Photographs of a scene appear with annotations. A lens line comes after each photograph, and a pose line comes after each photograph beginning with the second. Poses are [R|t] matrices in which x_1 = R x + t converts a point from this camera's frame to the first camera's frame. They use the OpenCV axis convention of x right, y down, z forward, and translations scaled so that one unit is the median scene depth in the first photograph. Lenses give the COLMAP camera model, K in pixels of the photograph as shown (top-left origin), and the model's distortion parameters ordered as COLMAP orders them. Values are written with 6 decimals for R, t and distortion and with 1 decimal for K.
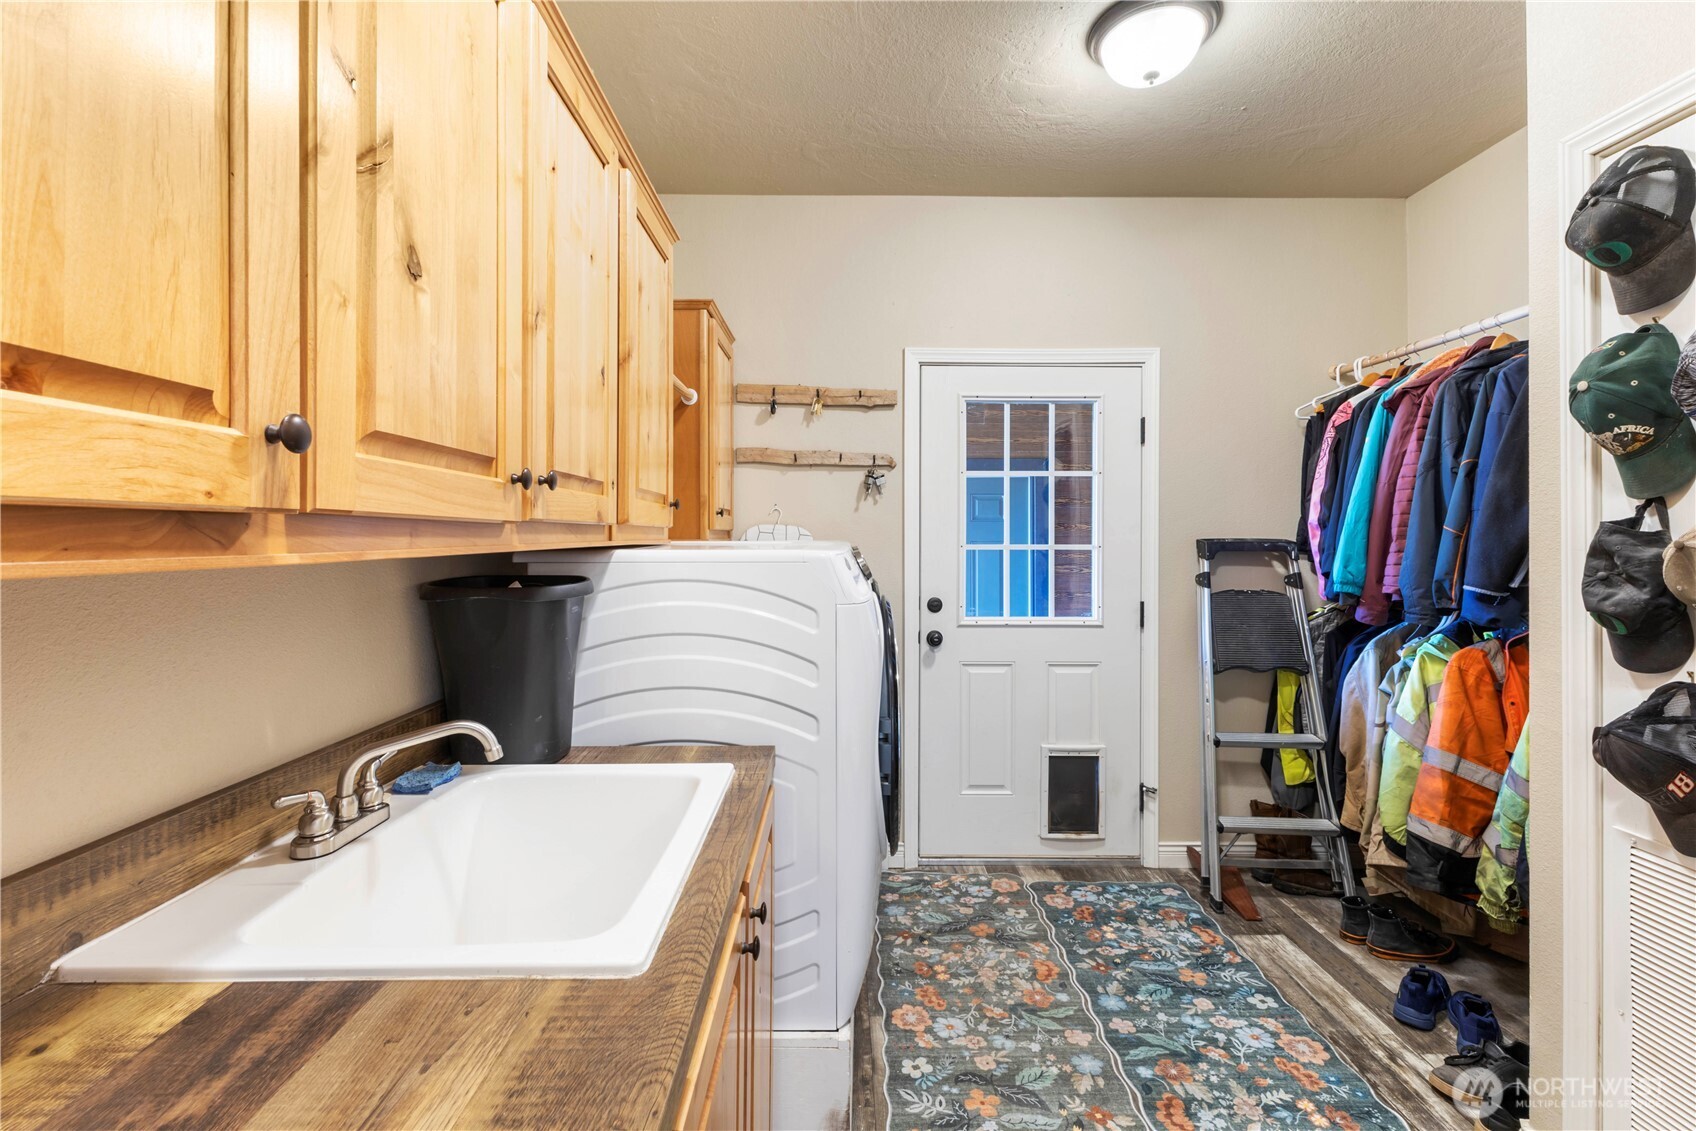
lens RADIAL K [[732.2, 0, 848.1], [0, 732.2, 558.5], [0, 0, 1]] dist [0.006128, -0.003392]
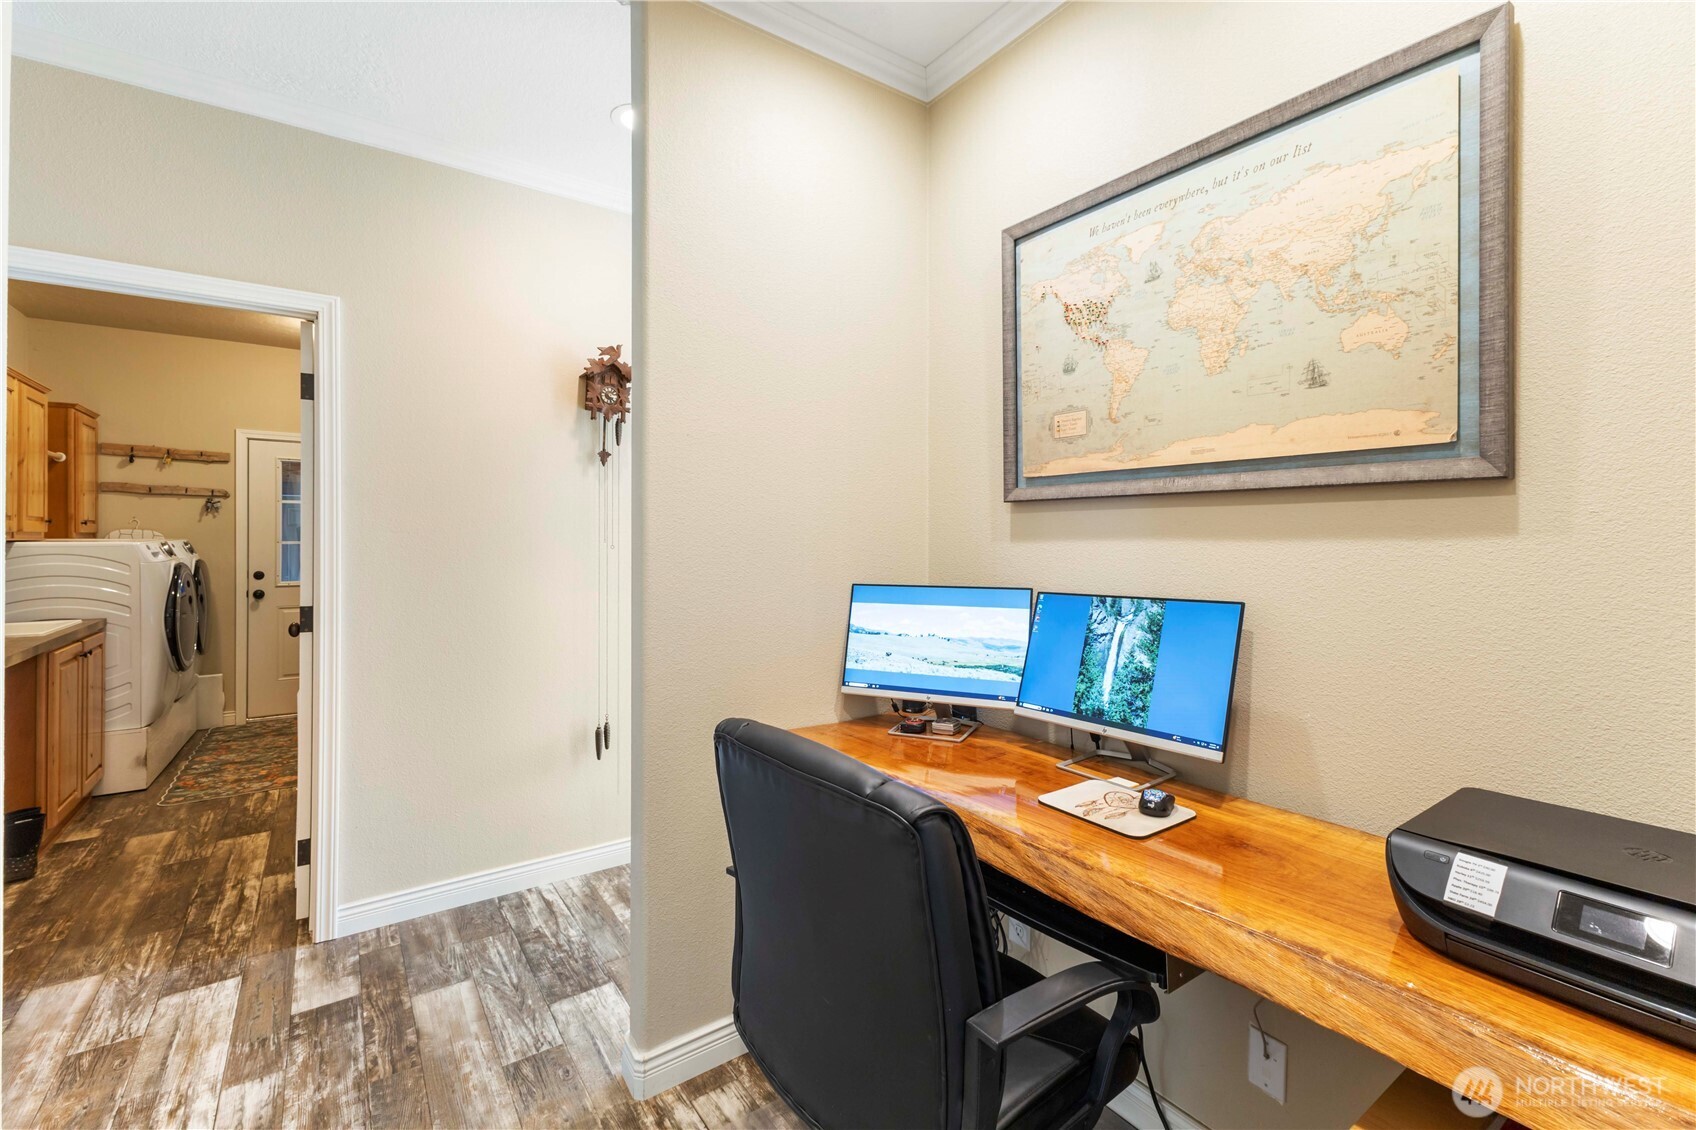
lens RADIAL K [[740.7, 0, 839.8], [0, 740.7, 551.4], [0, 0, 1]] dist [0.019458, -0.005788]
pose [[0.833180, -0.004084, 0.552987, 0.293161], [0.009254, 0.999936, -0.006558, 0.030660], [-0.552925, 0.010581, 0.833164, -1.301251]]
